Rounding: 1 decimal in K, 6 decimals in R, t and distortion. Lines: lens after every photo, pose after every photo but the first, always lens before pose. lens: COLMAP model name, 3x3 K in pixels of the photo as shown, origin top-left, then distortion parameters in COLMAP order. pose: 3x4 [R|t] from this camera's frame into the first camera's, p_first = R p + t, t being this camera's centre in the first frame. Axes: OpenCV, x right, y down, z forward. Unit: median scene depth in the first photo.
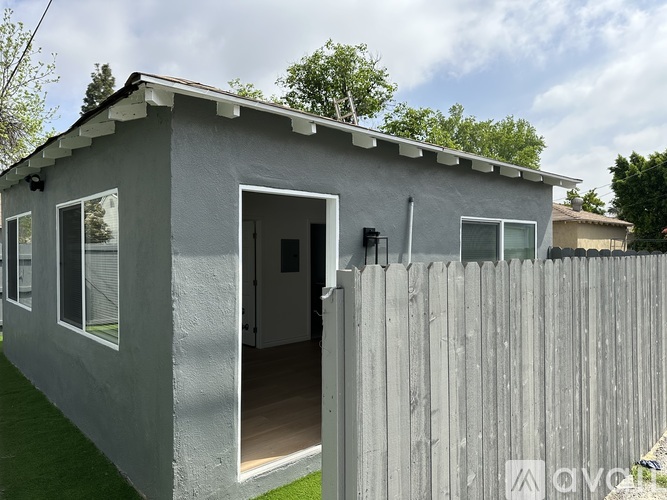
lens RADIAL K [[467.1, 0, 334.8], [0, 467.1, 248.9], [0, 0, 1]] dist [0.041296, -0.033037]
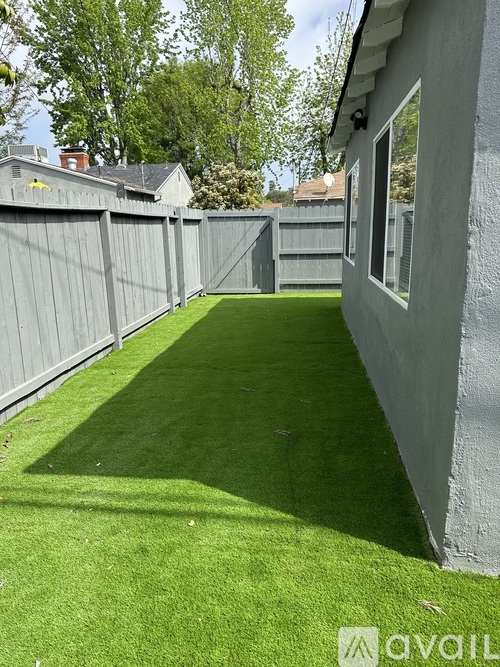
lens RADIAL K [[467.1, 0, 251.9], [0, 467.1, 334.5], [0, 0, 1]] dist [0.041296, -0.033037]
pose [[0.644289, 0.158613, -0.748153, -0.044343], [0.017026, 0.975040, 0.221377, 0.081976], [0.764592, -0.155369, 0.625507, 0.324061]]
